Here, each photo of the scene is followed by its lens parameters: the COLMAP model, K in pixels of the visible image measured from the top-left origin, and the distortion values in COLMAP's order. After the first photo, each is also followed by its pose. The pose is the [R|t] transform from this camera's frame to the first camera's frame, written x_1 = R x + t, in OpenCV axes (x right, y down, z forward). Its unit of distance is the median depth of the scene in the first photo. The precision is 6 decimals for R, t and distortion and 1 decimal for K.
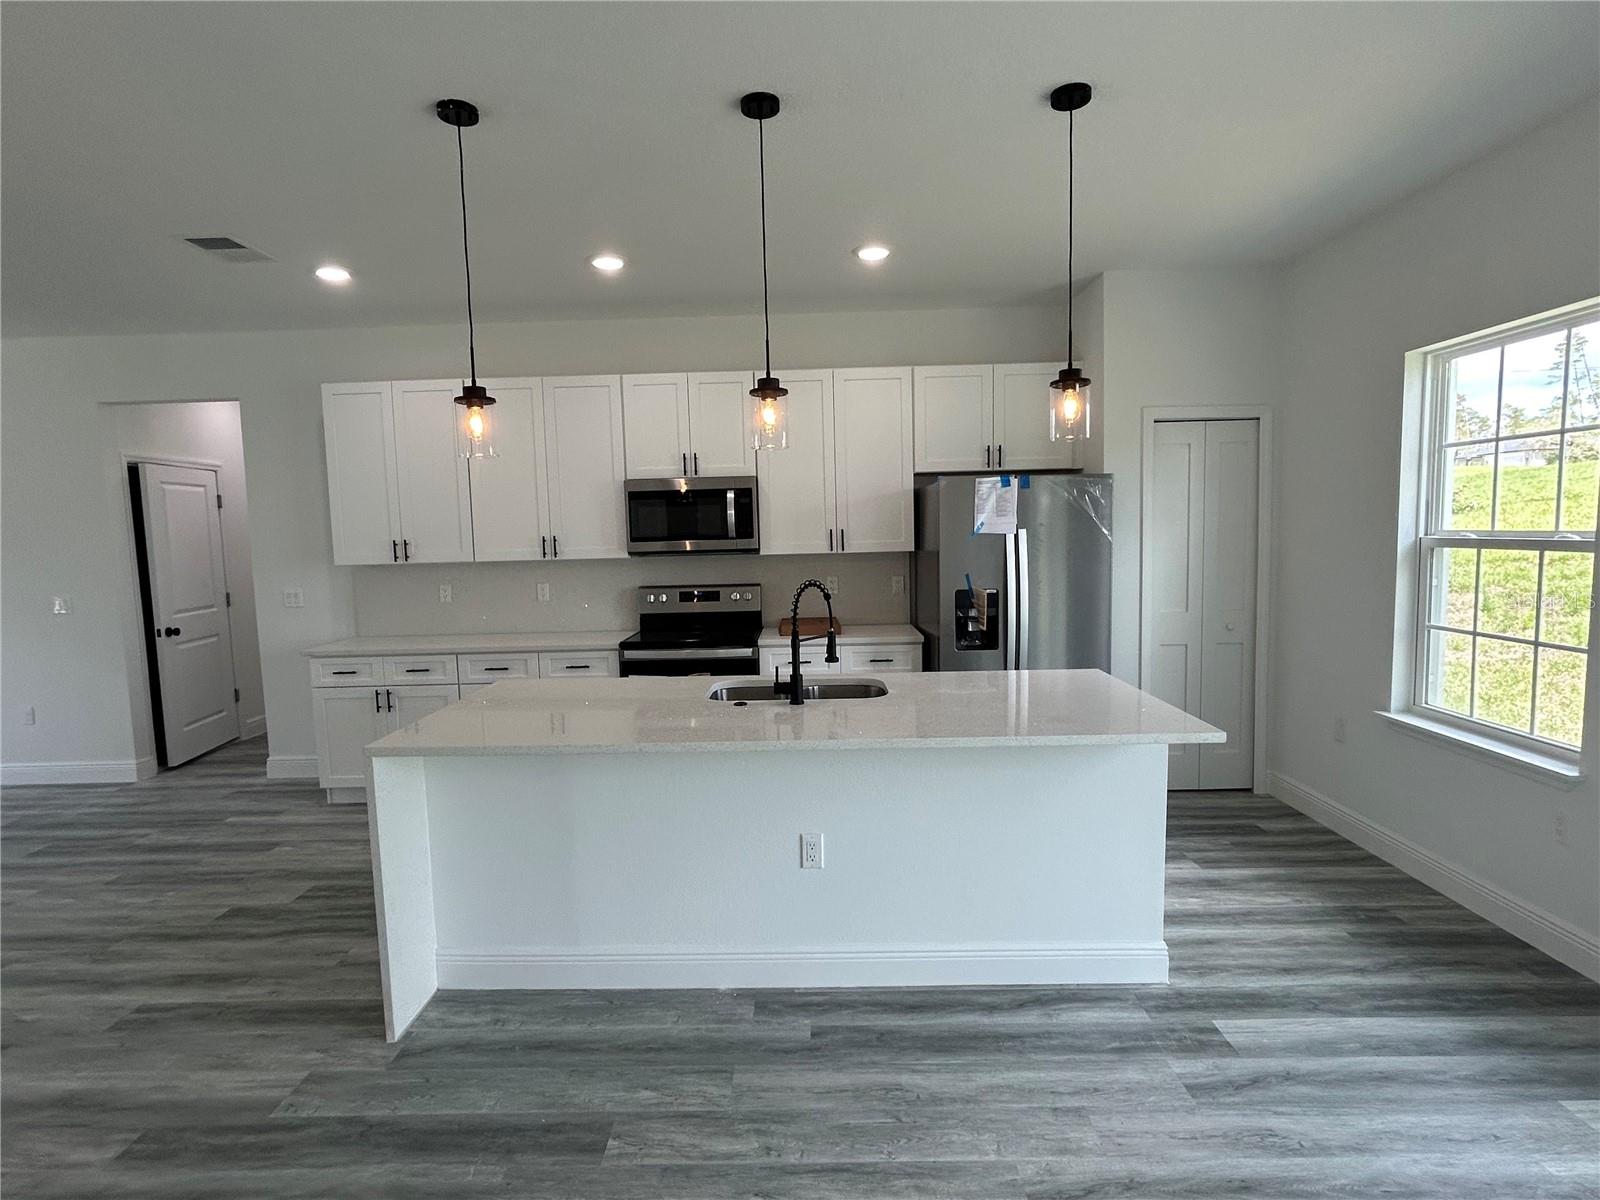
lens RADIAL K [[821.0, 0, 800.0], [0, 821.0, 600.0], [0, 0, 1]] dist [-0.002554, 0.002793]
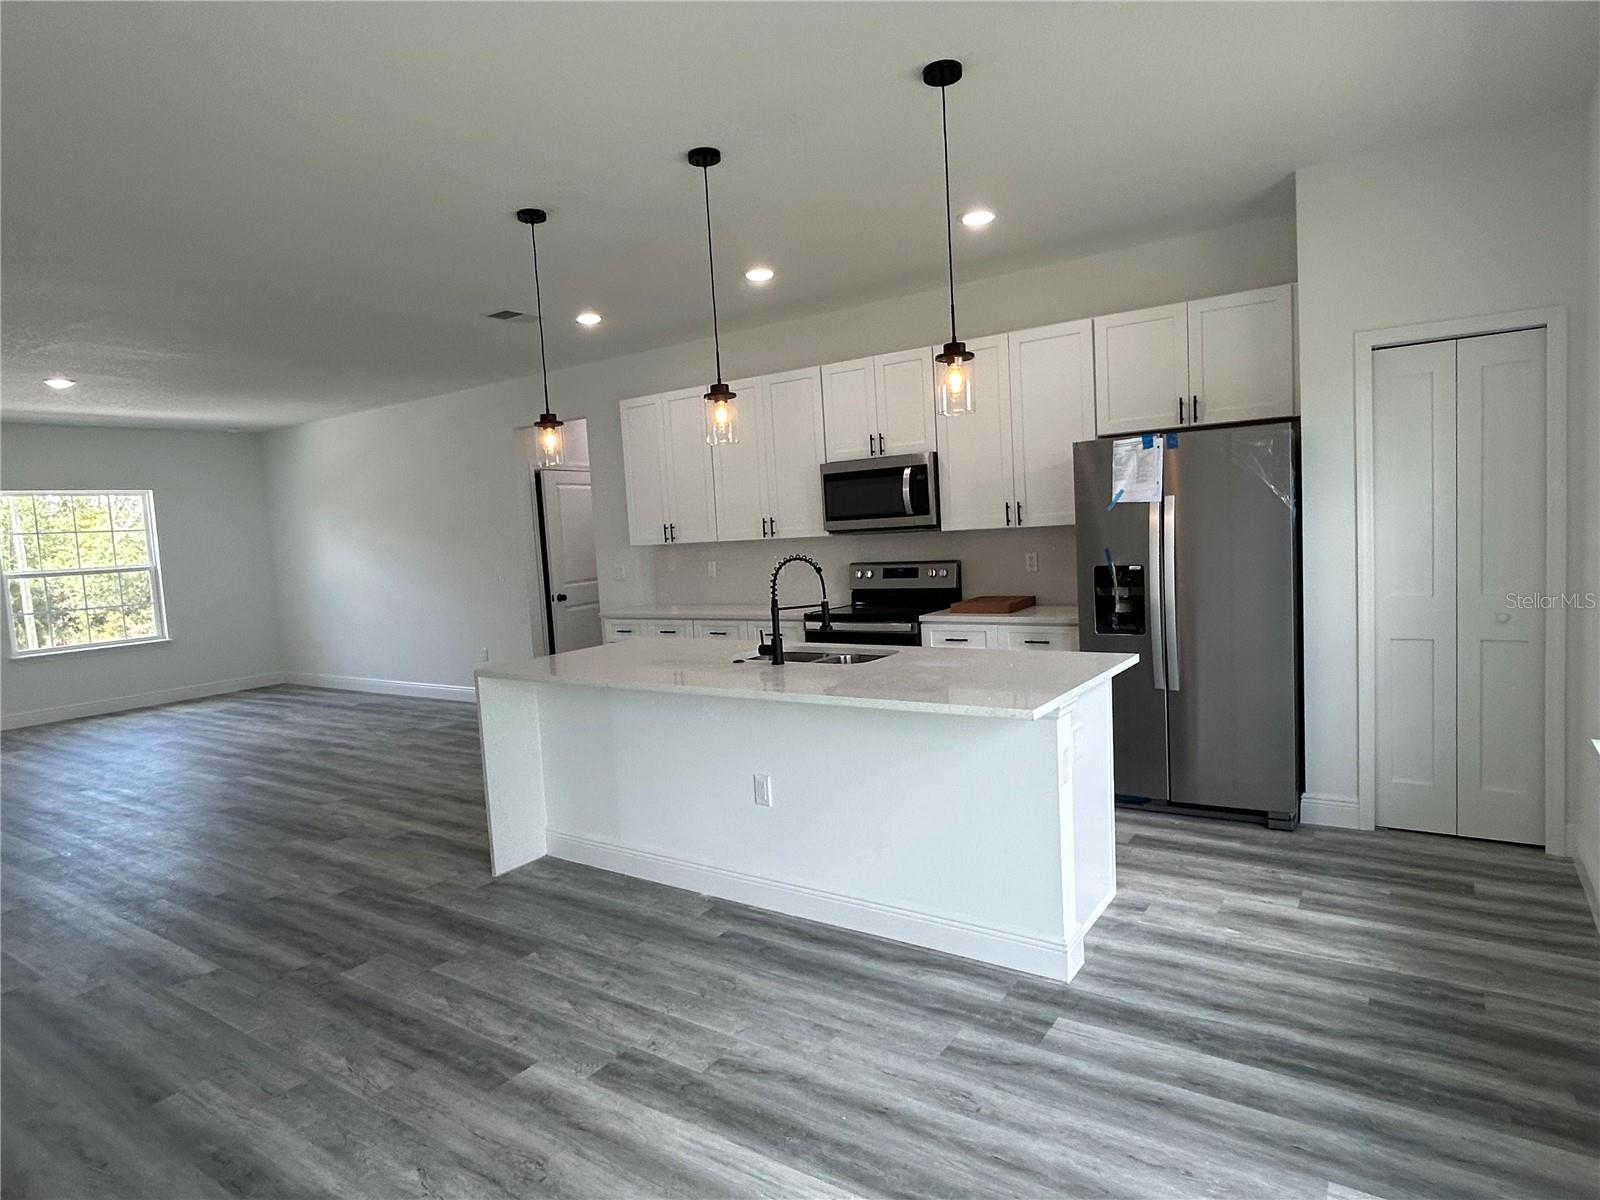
lens RADIAL K [[929.2, 0, 800.0], [0, 929.2, 600.0], [0, 0, 1]] dist [0.002646, -0.000119]
pose [[0.830720, 0.022364, -0.556241, 0.679139], [-0.011836, 0.999676, 0.022516, 0.007975], [0.556565, -0.012121, 0.830716, -0.043270]]
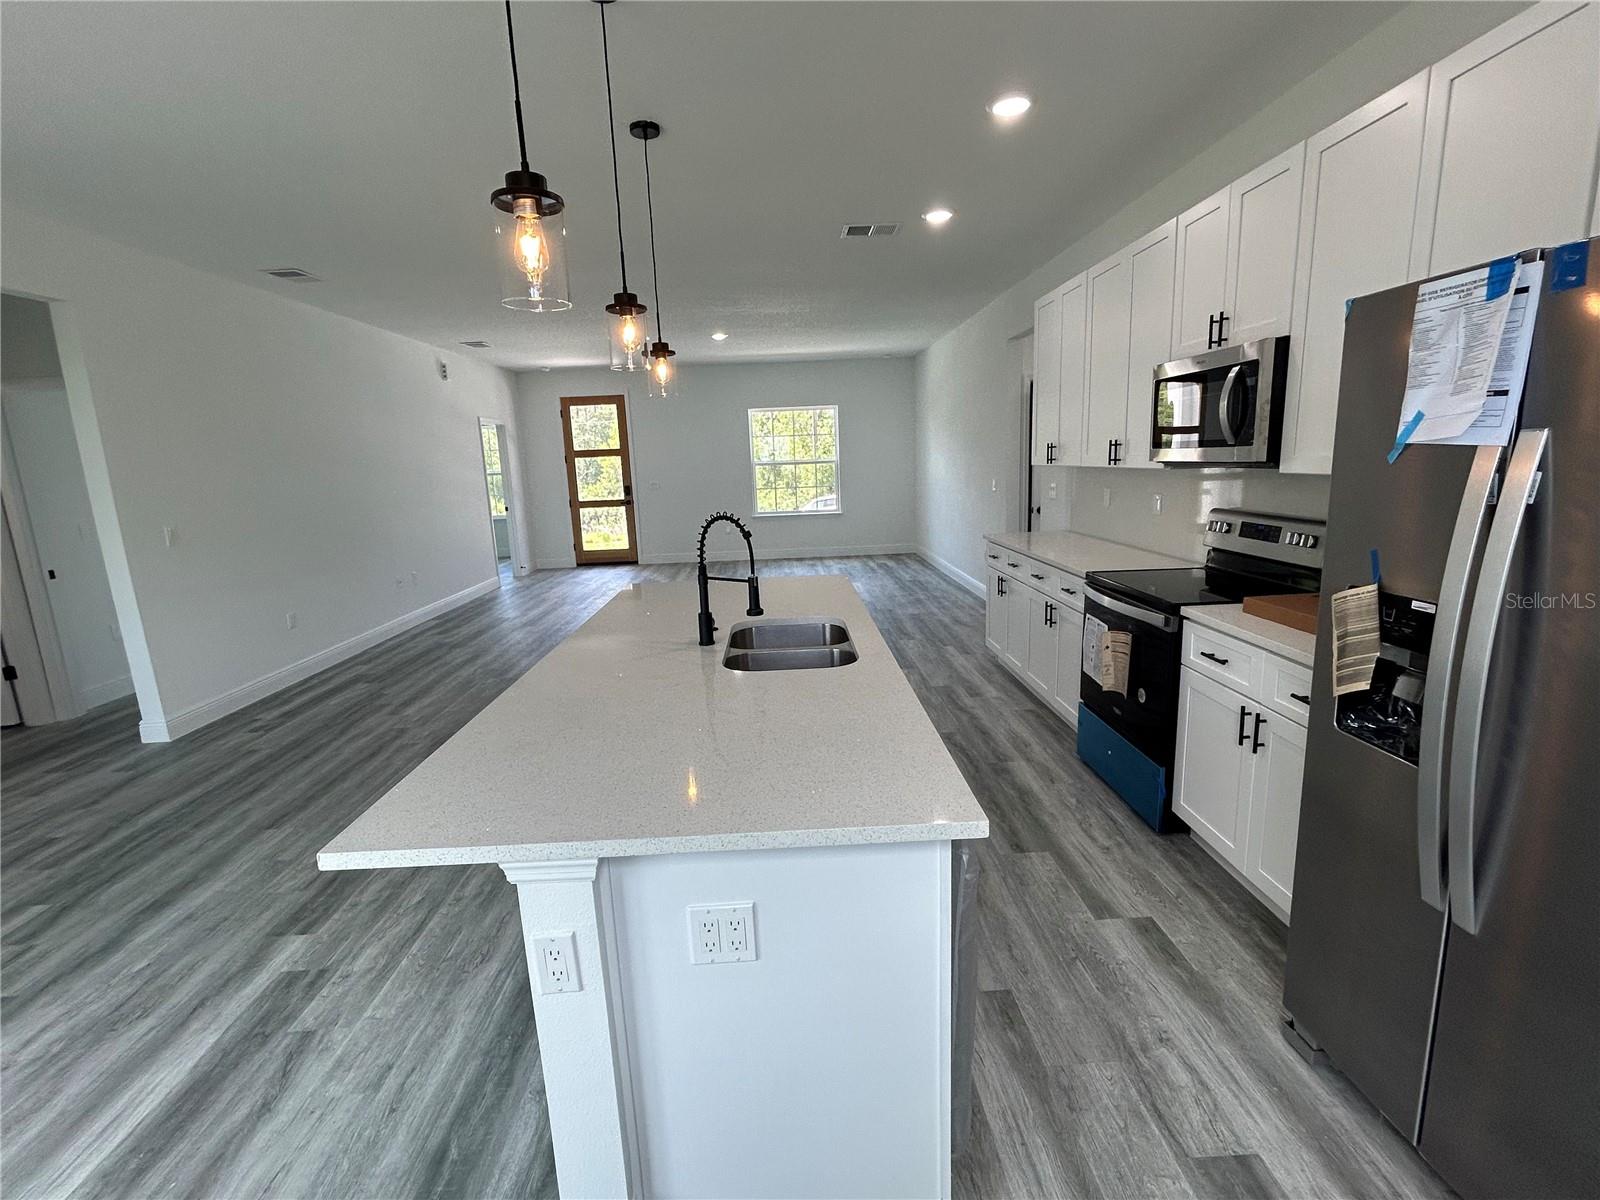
lens RADIAL K [[745.6, 0, 800.0], [0, 745.6, 600.0], [0, 0, 1]] dist [0.007840, -0.000533]
pose [[0.042892, 0.212748, -0.976165, 0.751765], [-0.049320, 0.976324, 0.210616, -0.096280], [0.997862, 0.039111, 0.052369, 0.980218]]
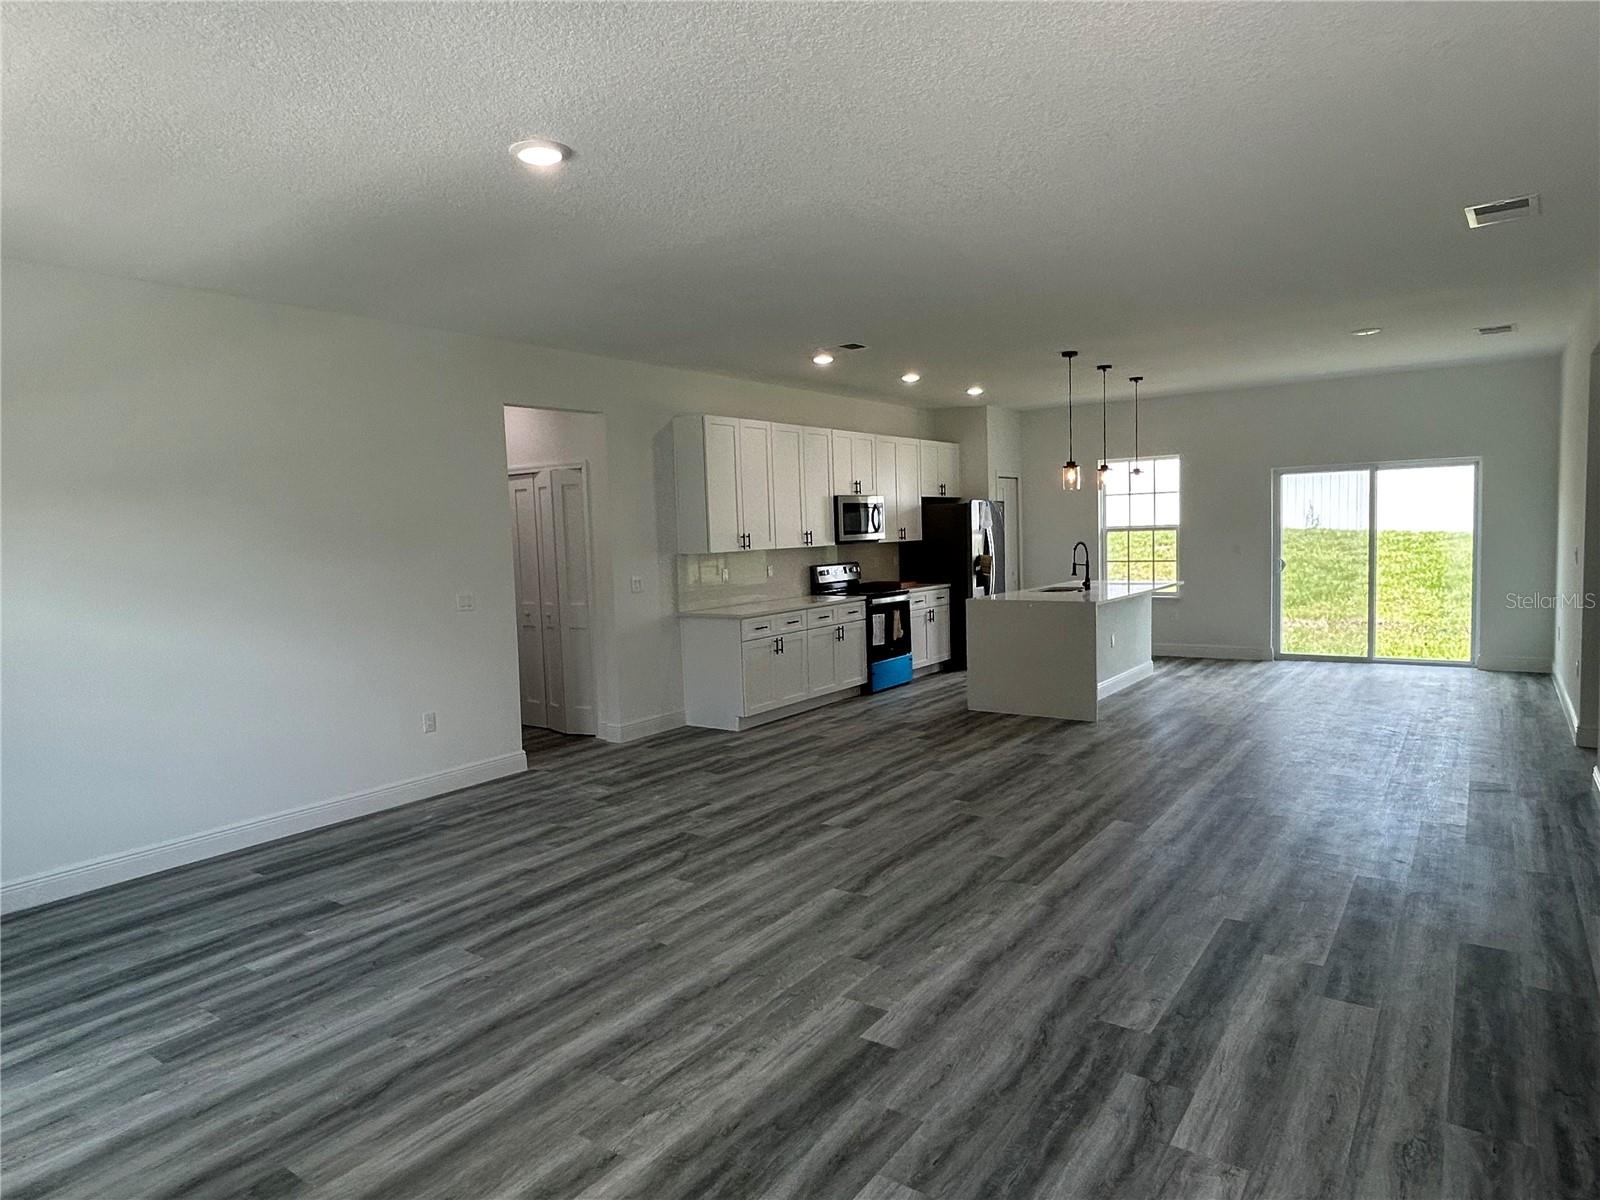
lens RADIAL K [[929.2, 0, 800.0], [0, 929.2, 600.0], [0, 0, 1]] dist [0.002646, -0.000119]
pose [[0.582927, -0.057047, 0.810520, -2.639112], [0.089754, 0.995949, 0.005548, 0.057902], [-0.807552, 0.069513, 0.585685, 0.040973]]
